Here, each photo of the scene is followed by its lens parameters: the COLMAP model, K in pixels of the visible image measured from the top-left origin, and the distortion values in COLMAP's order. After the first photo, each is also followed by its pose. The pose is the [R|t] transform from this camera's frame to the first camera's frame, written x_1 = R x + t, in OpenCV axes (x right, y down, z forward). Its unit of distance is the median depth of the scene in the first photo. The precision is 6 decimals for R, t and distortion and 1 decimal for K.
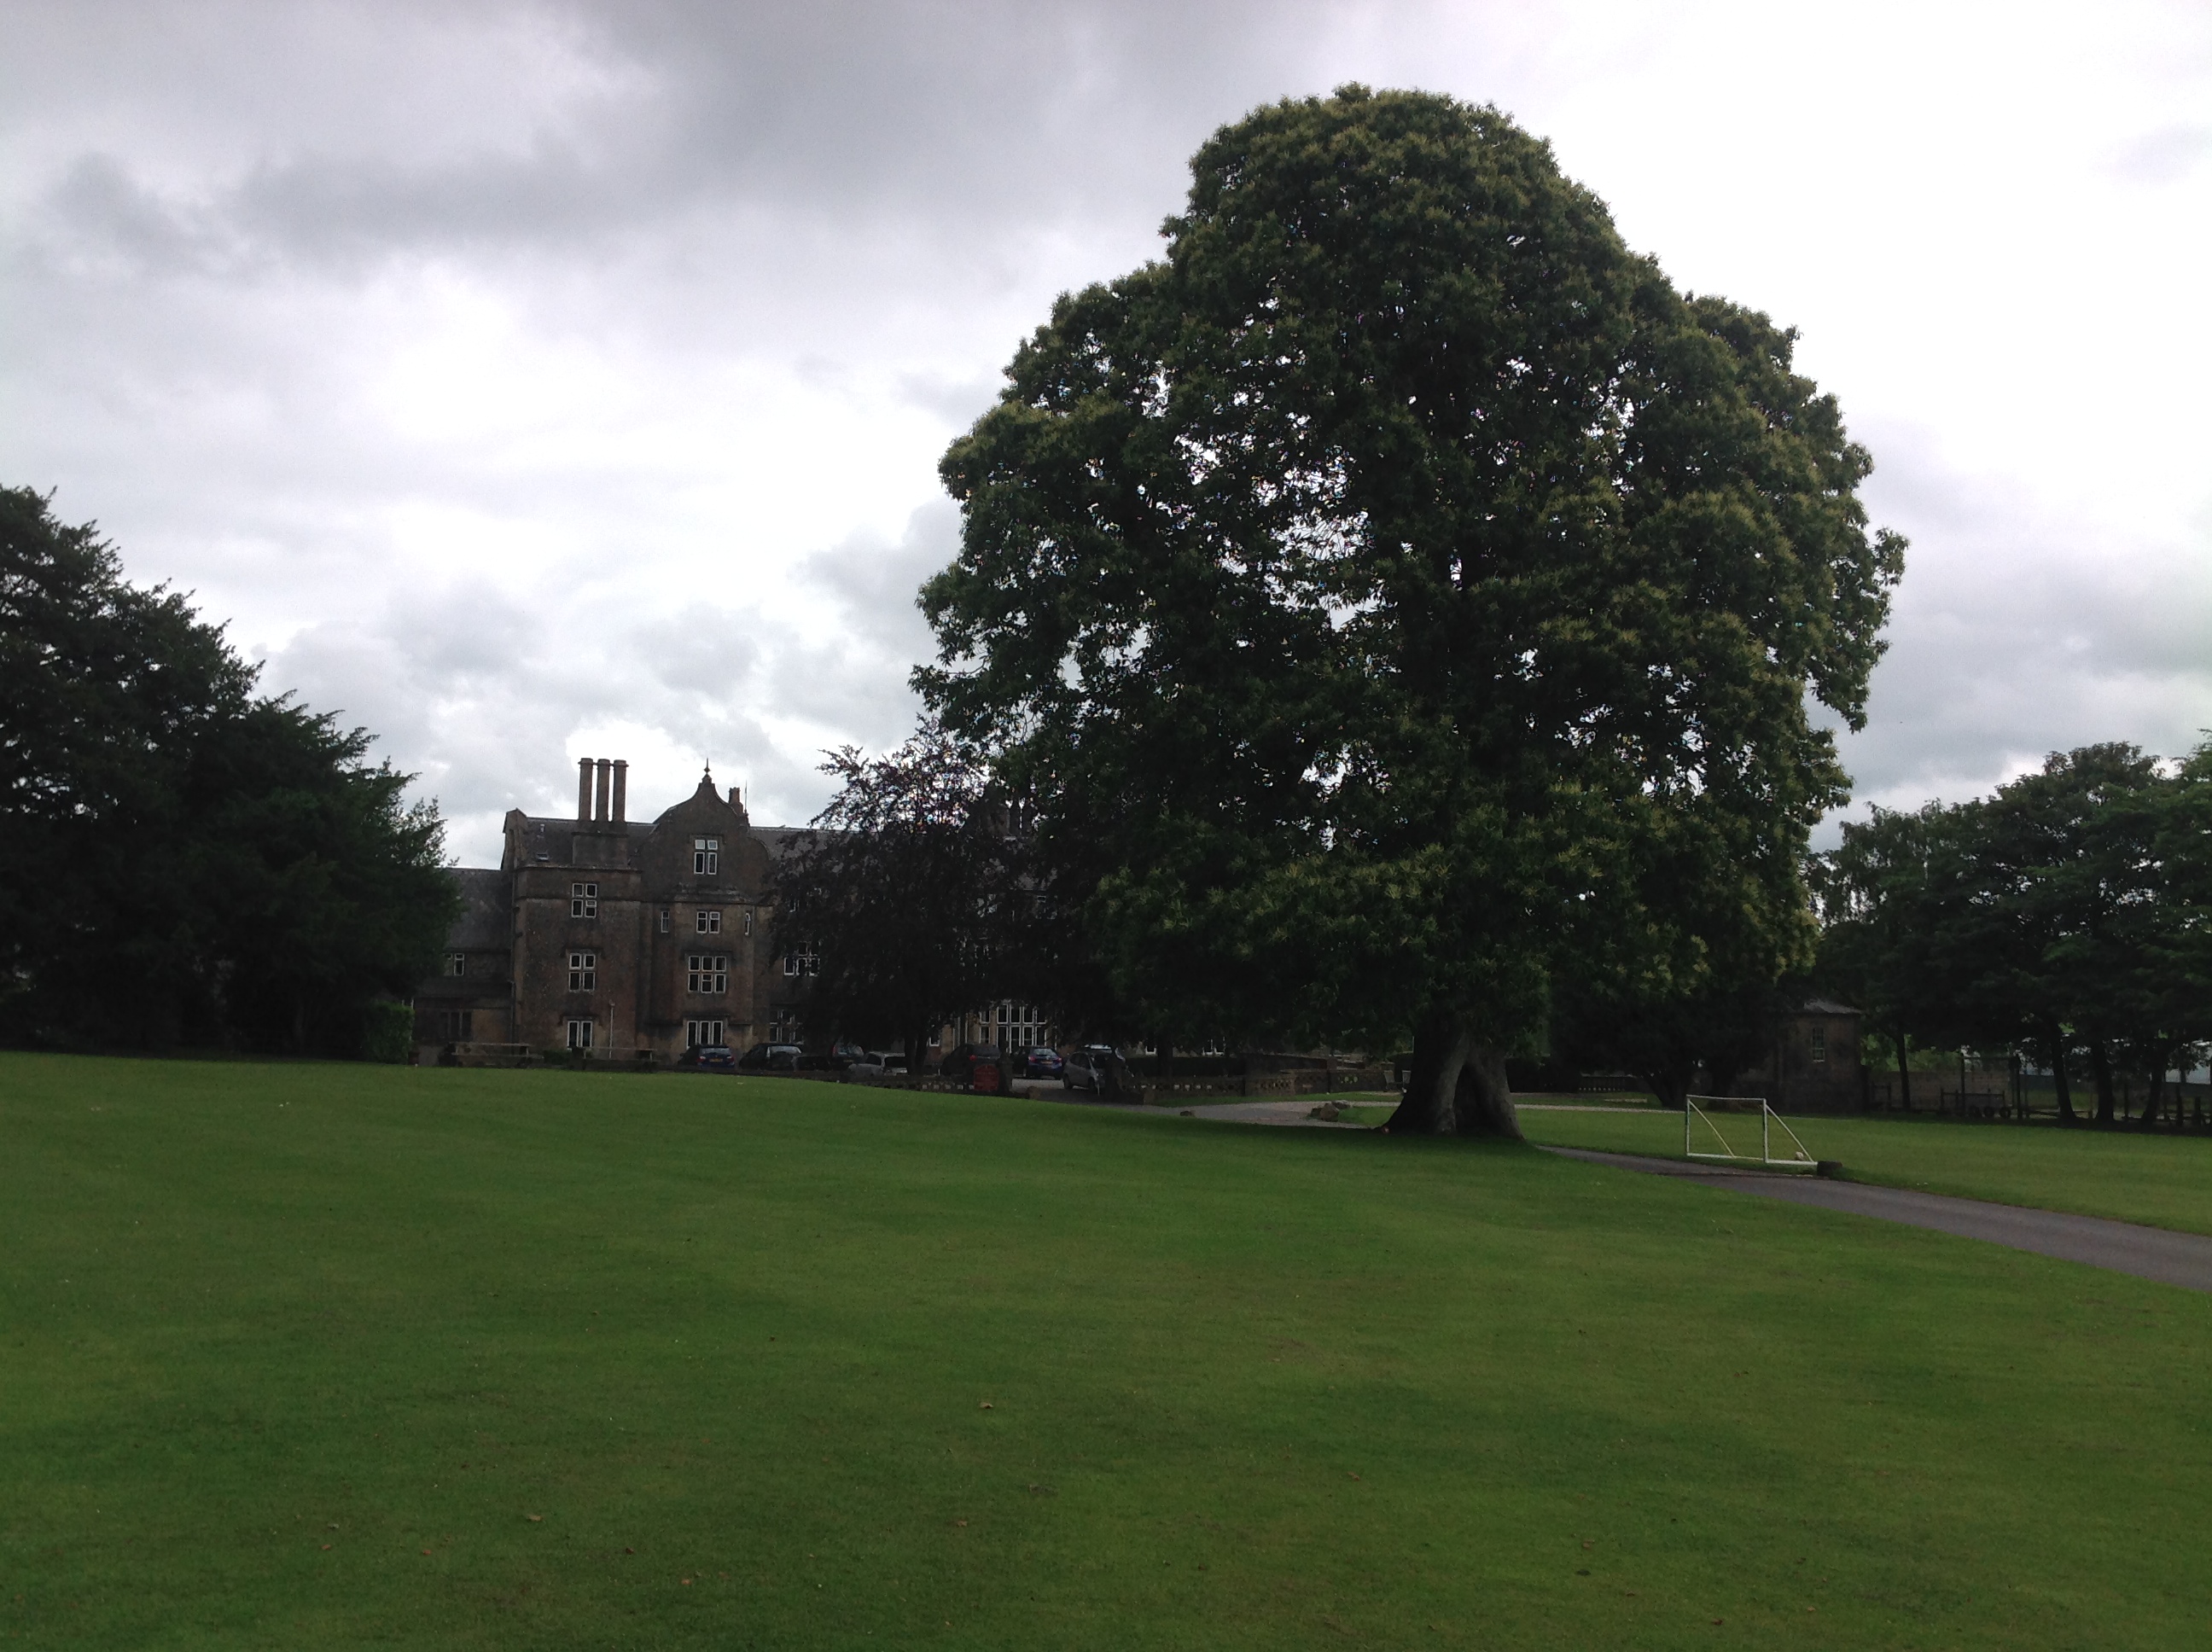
lens RADIAL K [[2201.2, 0, 1186.5], [0, 2201.2, 833.1], [0, 0, 1]] dist [0.075800, 0.000000]
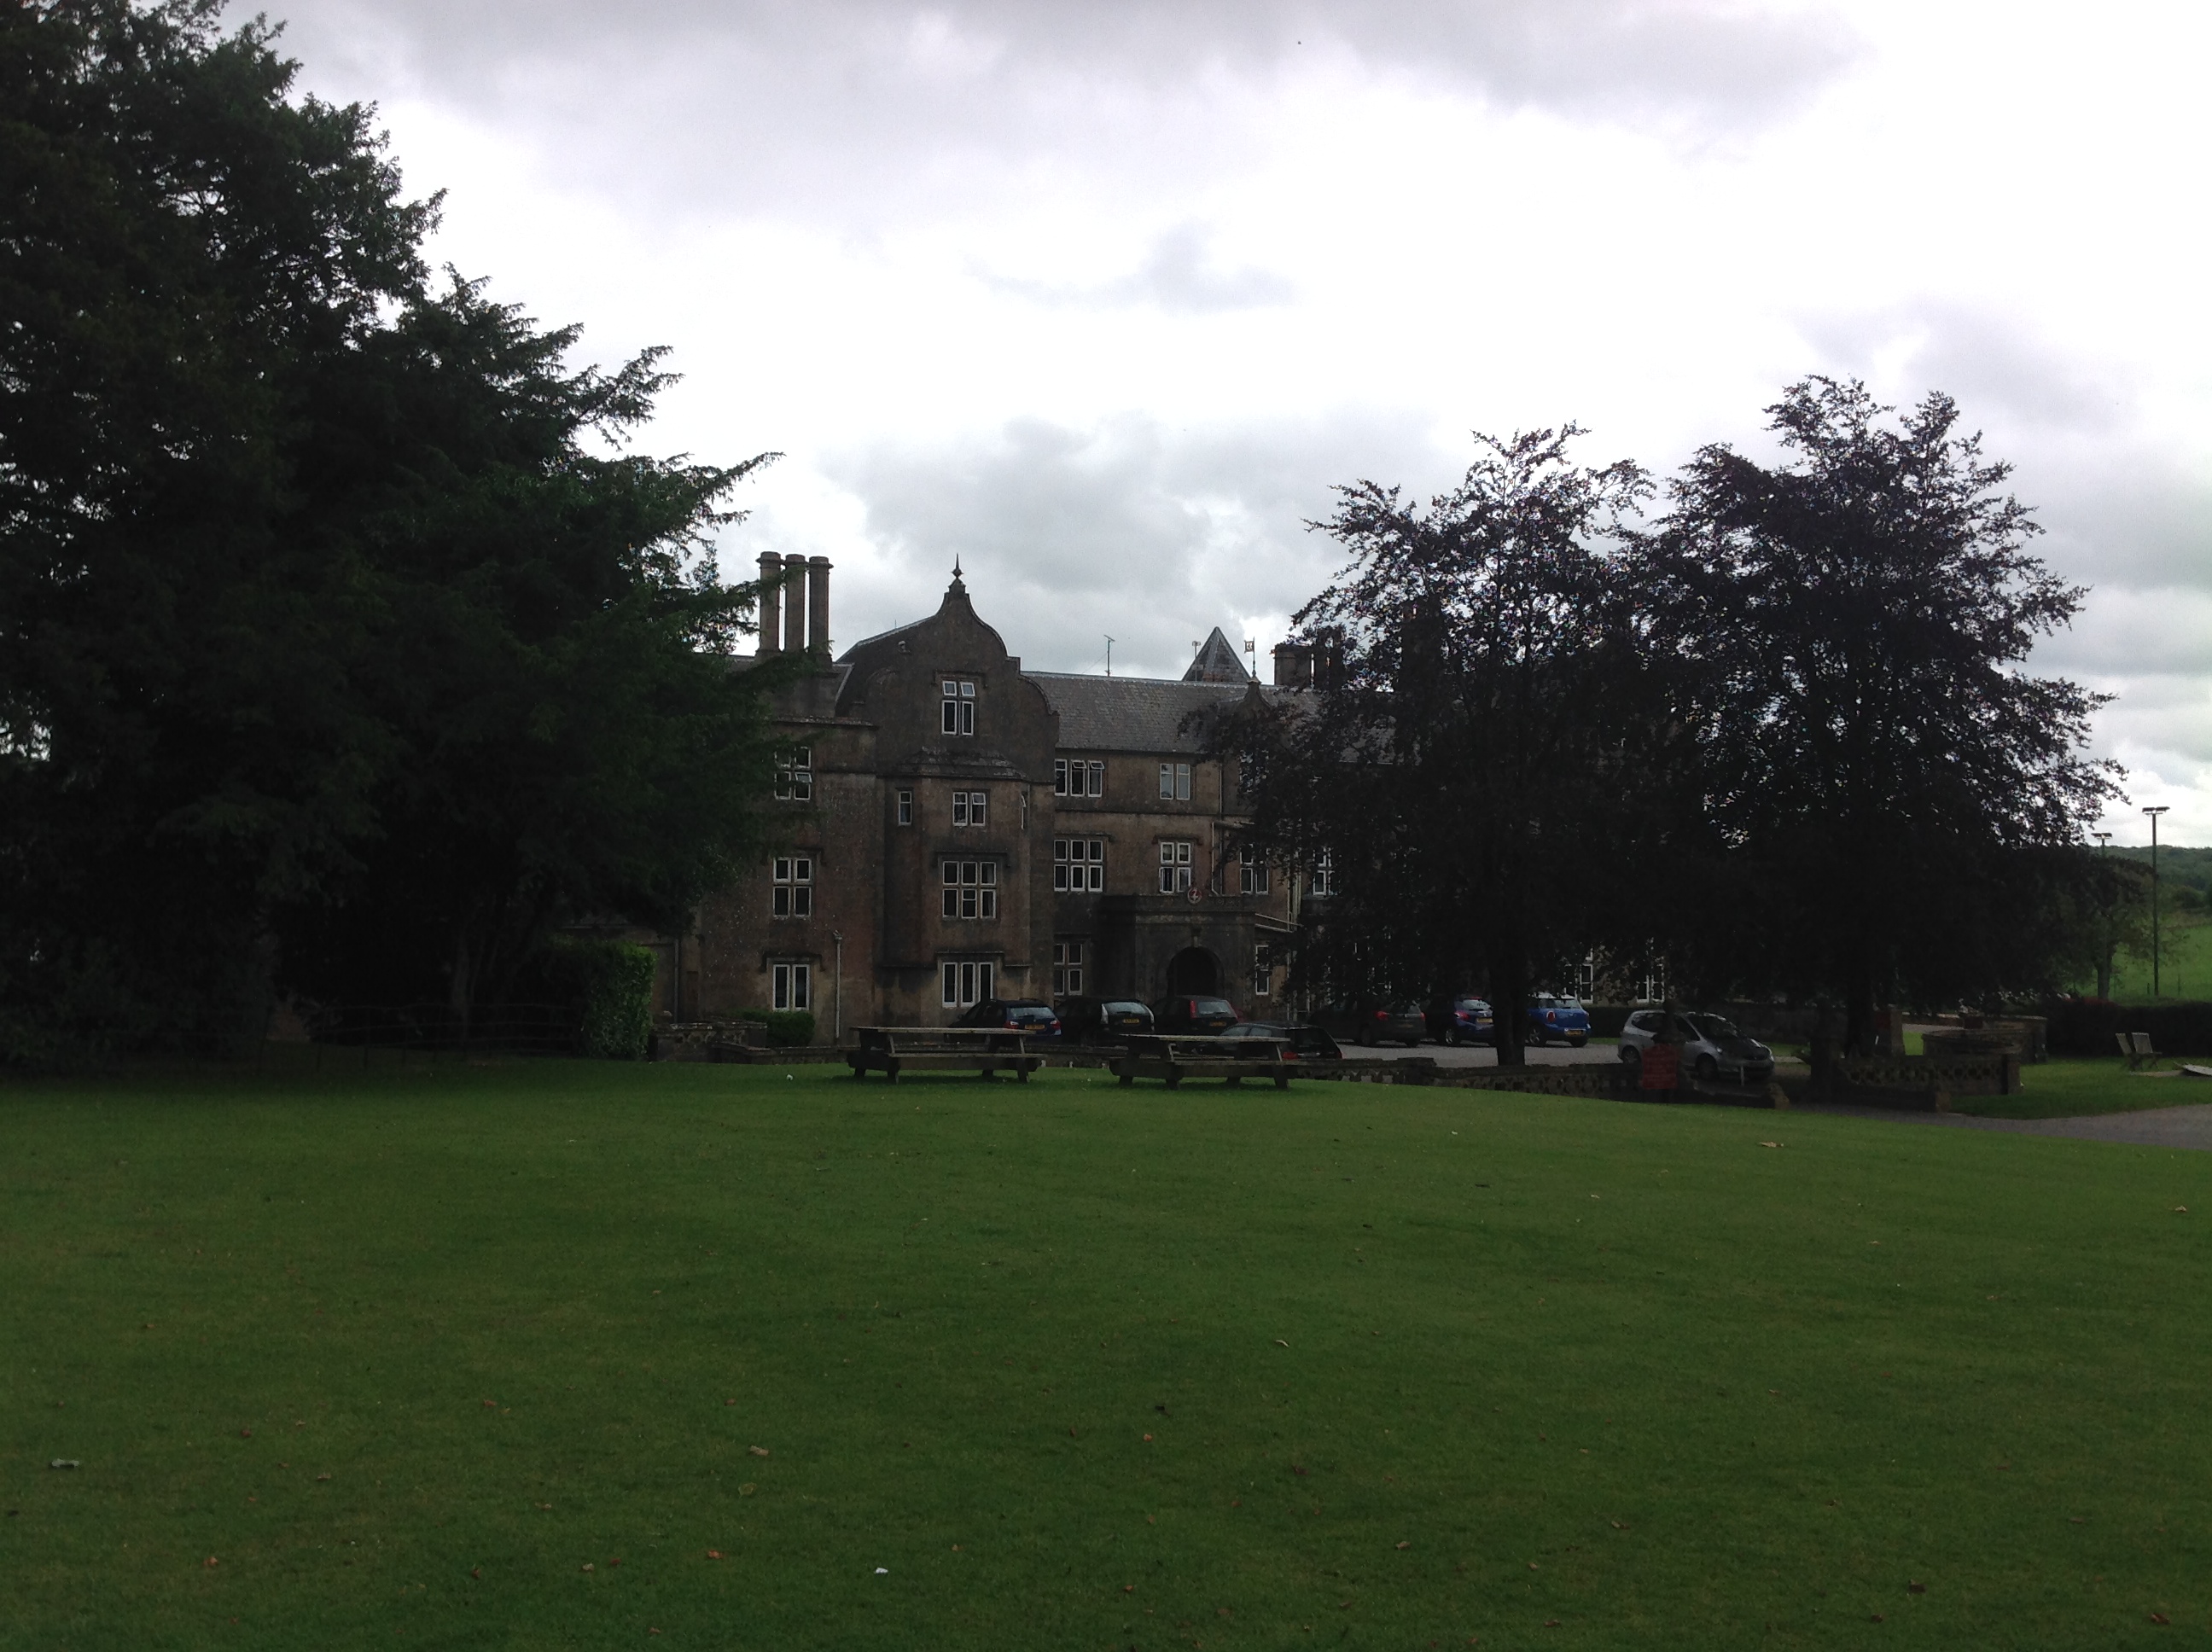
lens RADIAL K [[2201.2, 0, 1117.4], [0, 2201.2, 828.4], [0, 0, 1]] dist [0.075800, 0.000000]
pose [[0.999343, -0.008365, 0.035256, -0.197977], [0.007162, 0.999392, 0.034111, 0.024824], [-0.035520, -0.033836, 0.998796, 0.363411]]
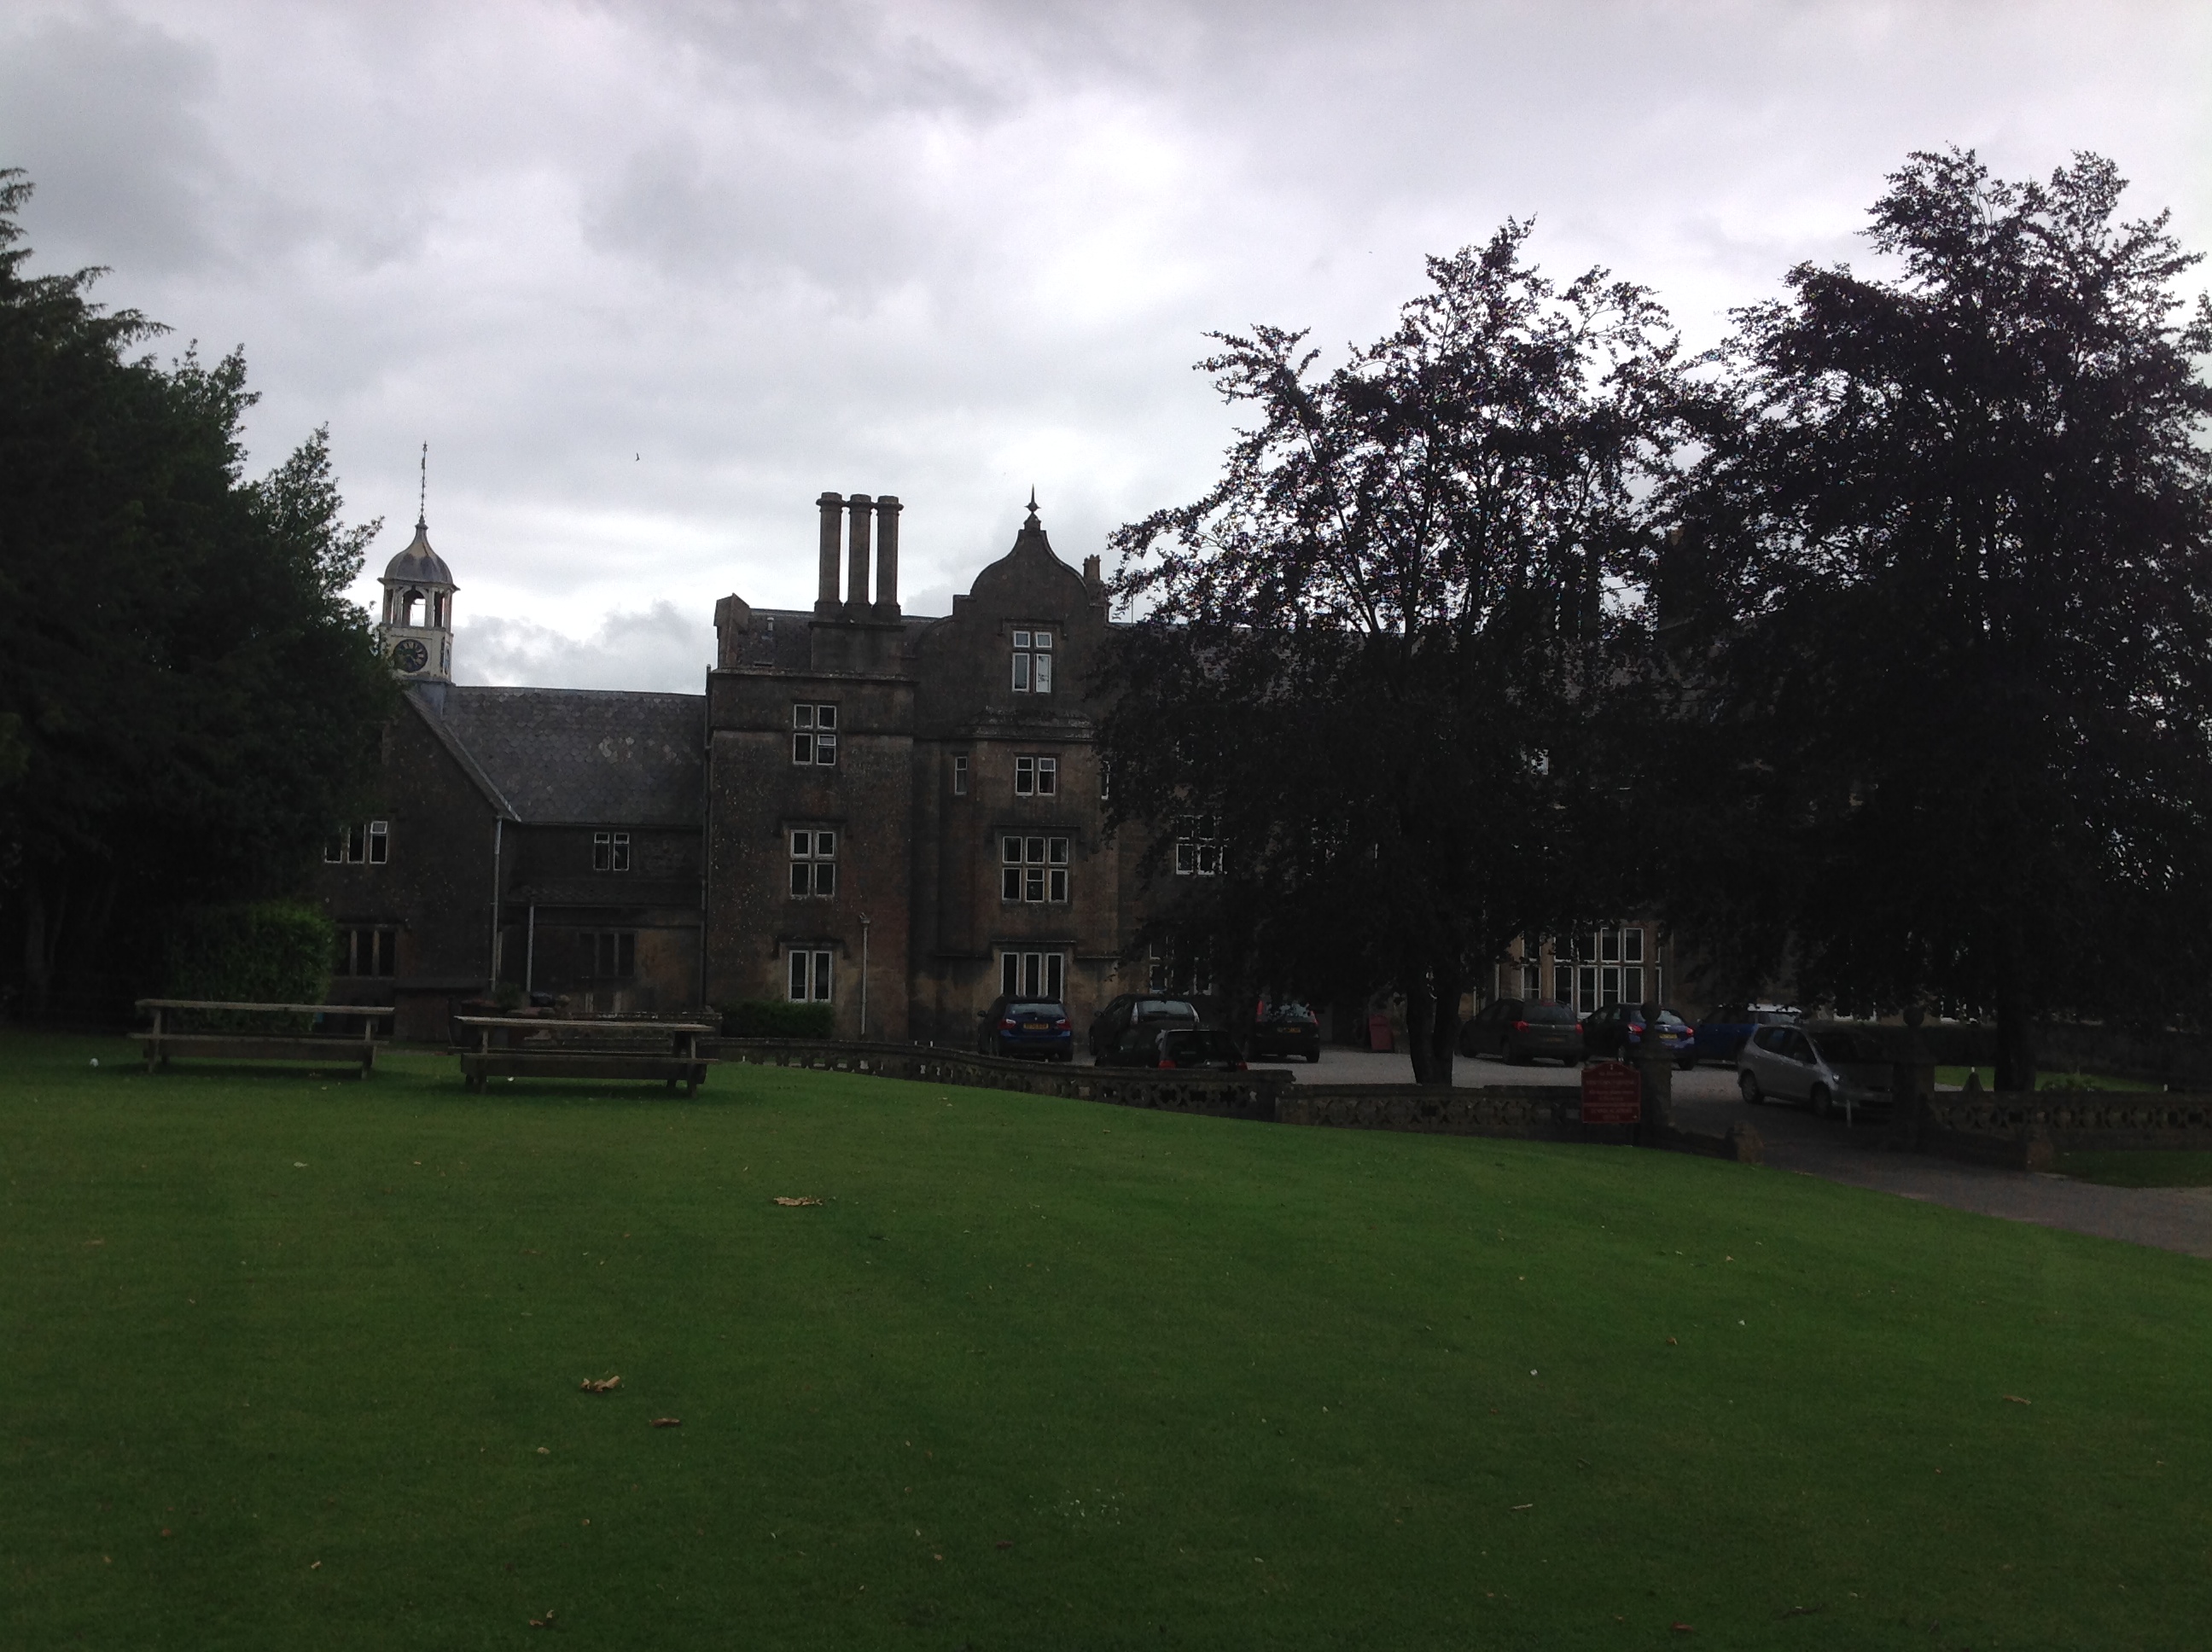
lens RADIAL K [[2201.2, 0, 1103.0], [0, 2201.2, 839.4], [0, 0, 1]] dist [0.075800, 0.000000]
pose [[0.971011, -0.006669, -0.238943, -0.067890], [0.014039, 0.999476, 0.029154, 0.040721], [0.238624, -0.031664, 0.970596, 0.468513]]
